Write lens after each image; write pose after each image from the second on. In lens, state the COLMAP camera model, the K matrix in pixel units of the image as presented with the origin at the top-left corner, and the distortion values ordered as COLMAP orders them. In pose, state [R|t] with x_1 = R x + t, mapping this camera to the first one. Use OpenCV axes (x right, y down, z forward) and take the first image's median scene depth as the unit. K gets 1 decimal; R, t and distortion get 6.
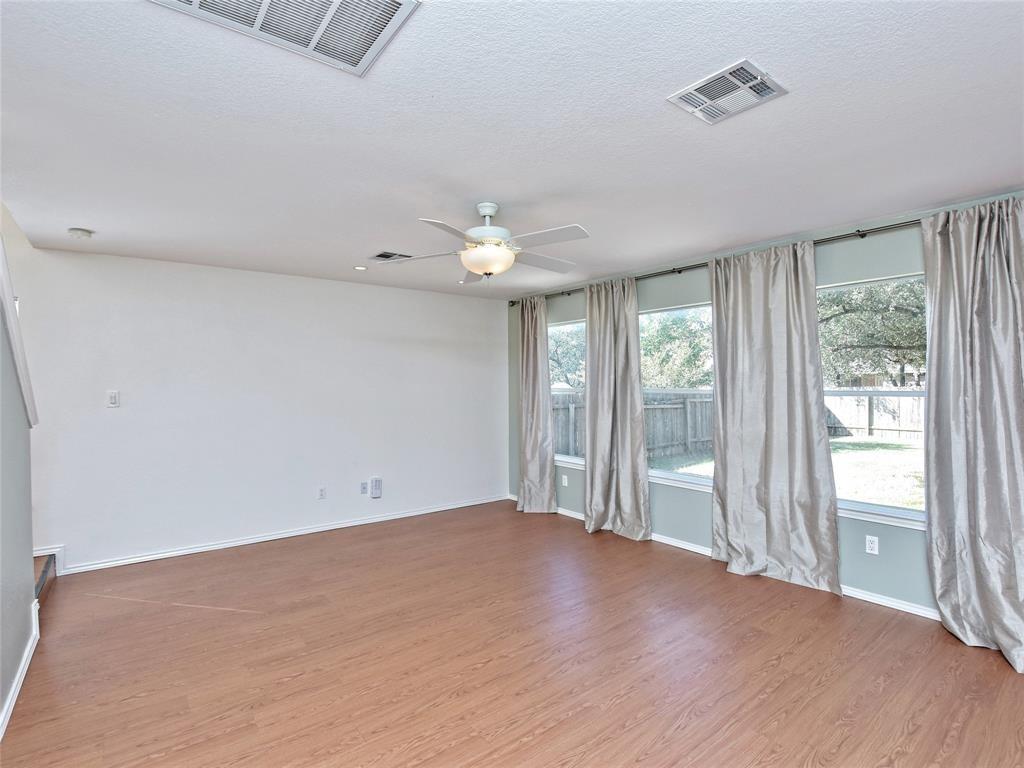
lens RADIAL K [[510.7, 0, 507.7], [0, 510.7, 384.5], [0, 0, 1]] dist [-0.031773, 0.002328]
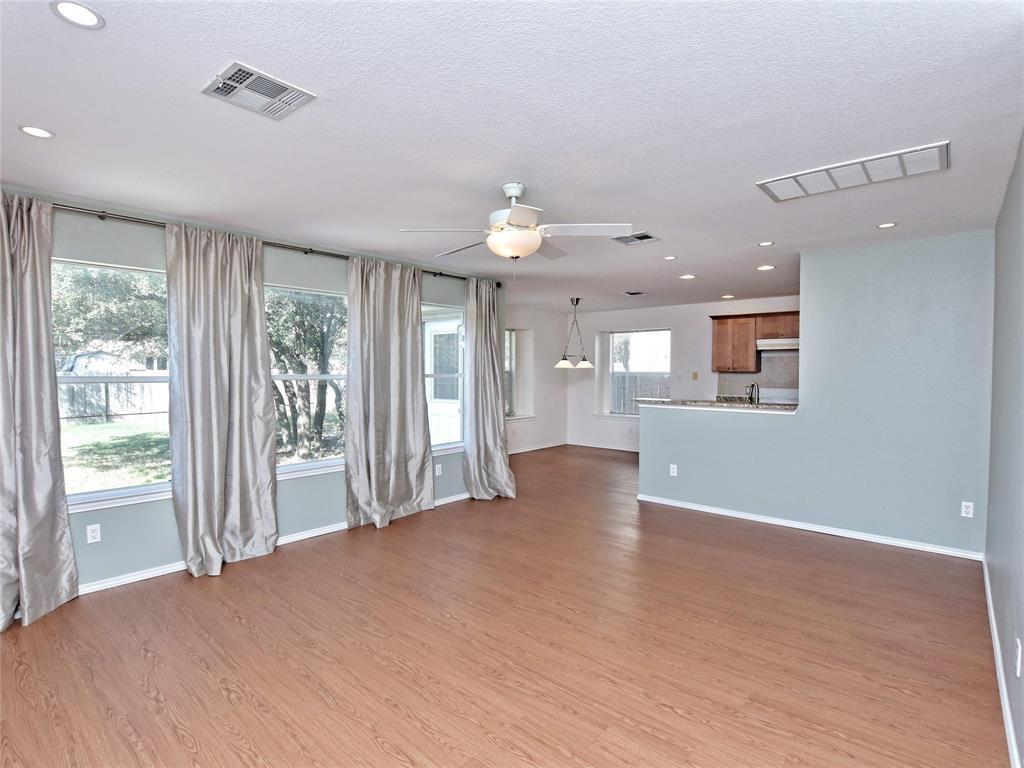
lens RADIAL K [[510.7, 0, 507.7], [0, 510.7, 384.5], [0, 0, 1]] dist [-0.031773, 0.002328]
pose [[-0.196800, -0.024971, 0.980126, -1.003320], [-0.001610, 0.999682, 0.025146, 0.003313], [-0.980442, 0.003371, -0.196778, 1.204374]]
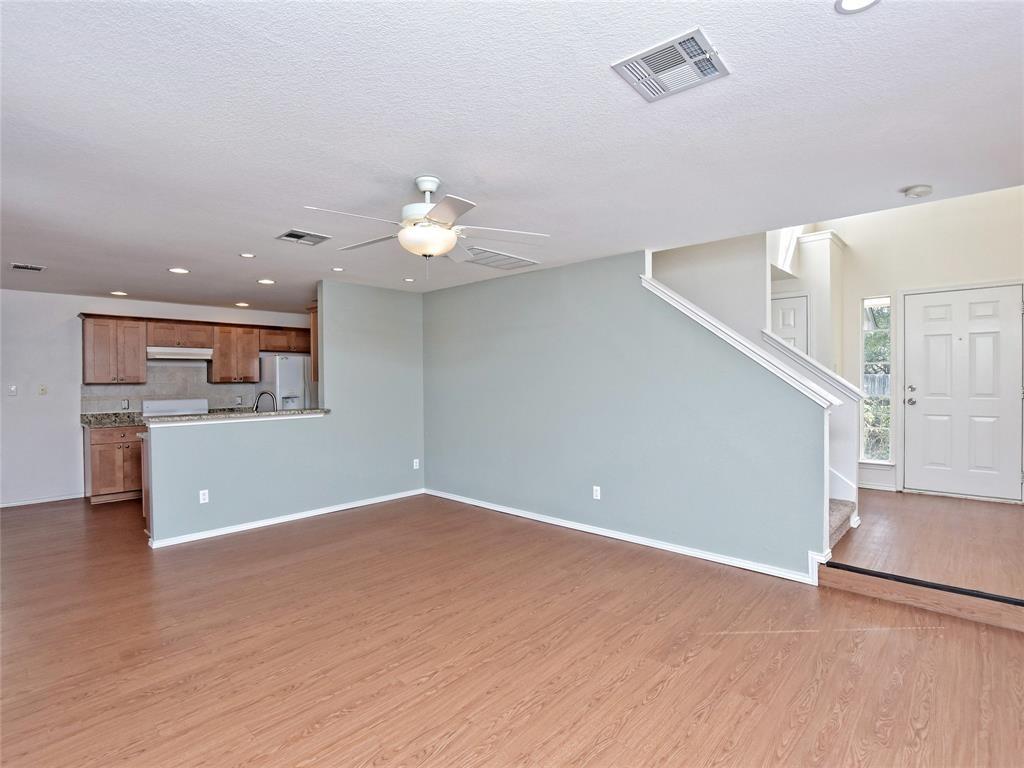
lens RADIAL K [[510.7, 0, 507.7], [0, 510.7, 384.5], [0, 0, 1]] dist [-0.031773, 0.002328]
pose [[-0.985092, 0.016752, -0.171211, -0.019472], [0.015132, 0.999828, 0.010761, 0.008686], [0.171361, 0.008009, -0.985176, 1.930933]]
